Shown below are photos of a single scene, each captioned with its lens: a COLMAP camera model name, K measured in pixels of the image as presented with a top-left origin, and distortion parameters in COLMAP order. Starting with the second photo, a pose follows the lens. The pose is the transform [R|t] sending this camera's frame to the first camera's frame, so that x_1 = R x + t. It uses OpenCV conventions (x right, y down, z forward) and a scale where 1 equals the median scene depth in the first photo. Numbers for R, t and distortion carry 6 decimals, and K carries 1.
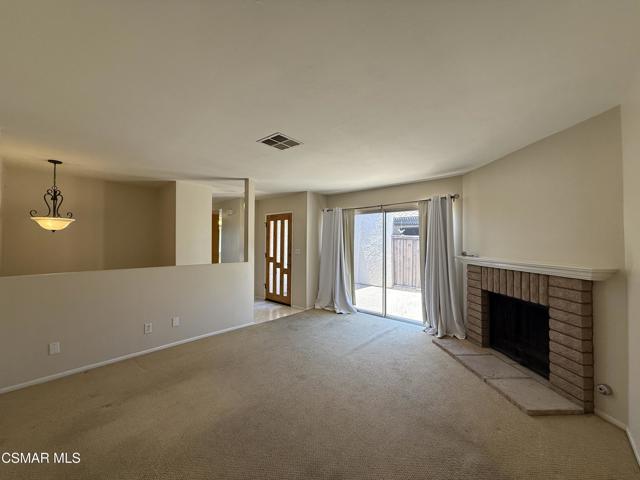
lens RADIAL K [[255.6, 0, 320.8], [0, 255.6, 239.0], [0, 0, 1]] dist [0.000559, 0.000151]
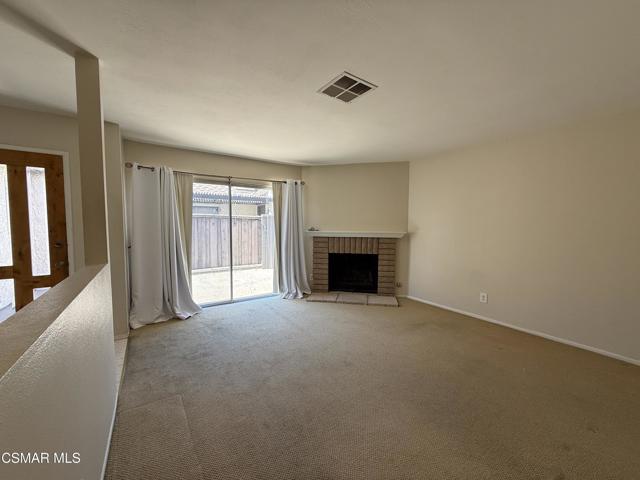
lens RADIAL K [[255.6, 0, 320.4], [0, 255.6, 240.8], [0, 0, 1]] dist [0.000559, 0.000151]
pose [[0.250159, -0.073644, 0.965400, -0.713638], [-0.016059, 0.996650, 0.080189, 0.012350], [-0.968072, -0.035563, 0.248138, 0.641165]]
